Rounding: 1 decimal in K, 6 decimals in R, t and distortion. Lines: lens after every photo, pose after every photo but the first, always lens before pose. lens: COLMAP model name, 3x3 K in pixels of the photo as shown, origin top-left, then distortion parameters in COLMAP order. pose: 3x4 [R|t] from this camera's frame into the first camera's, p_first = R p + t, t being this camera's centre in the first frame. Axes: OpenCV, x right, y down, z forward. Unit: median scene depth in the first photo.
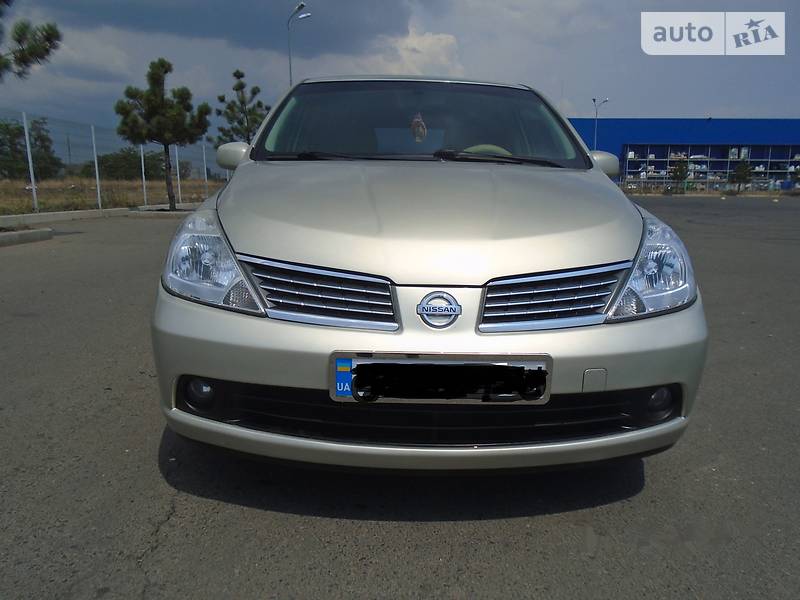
lens RADIAL K [[609.8, 0, 400.9], [0, 609.8, 300.1], [0, 0, 1]] dist [-0.028251, 0.018304]
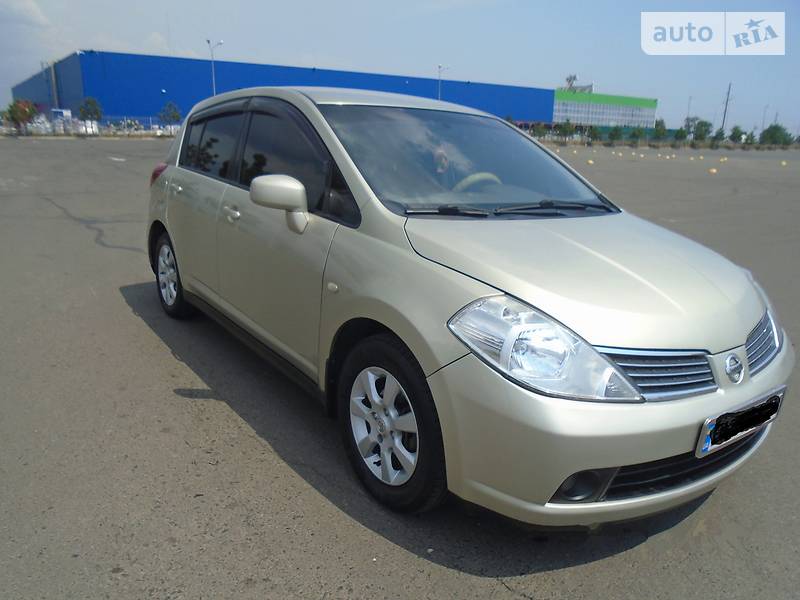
lens RADIAL K [[609.8, 0, 398.5], [0, 609.8, 302.0], [0, 0, 1]] dist [-0.028251, 0.018304]
pose [[0.817627, -0.129762, 0.560935, -1.129212], [0.075381, 0.990011, 0.119144, -0.304493], [-0.570792, -0.055132, 0.819241, 0.331205]]
